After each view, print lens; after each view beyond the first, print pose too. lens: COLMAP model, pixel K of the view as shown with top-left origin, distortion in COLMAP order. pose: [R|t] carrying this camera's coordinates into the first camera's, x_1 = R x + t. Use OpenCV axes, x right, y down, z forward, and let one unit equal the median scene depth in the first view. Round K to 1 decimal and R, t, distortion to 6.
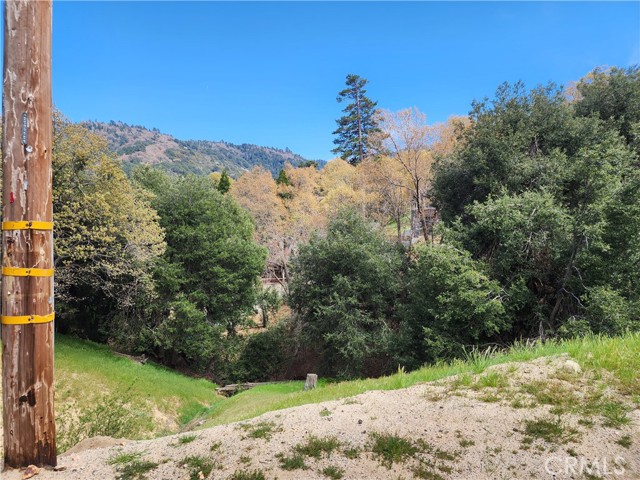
lens RADIAL K [[422.0, 0, 324.3], [0, 422.0, 246.1], [0, 0, 1]] dist [0.087865, -0.066402]
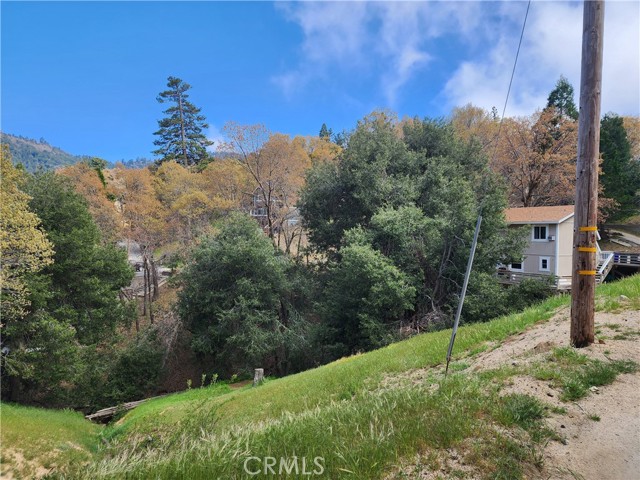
lens RADIAL K [[422.0, 0, 318.7], [0, 422.0, 236.2], [0, 0, 1]] dist [0.087865, -0.066402]
pose [[0.887285, -0.006527, 0.461175, -0.234985], [0.023347, 0.999254, -0.030777, 0.000894], [-0.460629, 0.038075, 0.886775, -0.023620]]
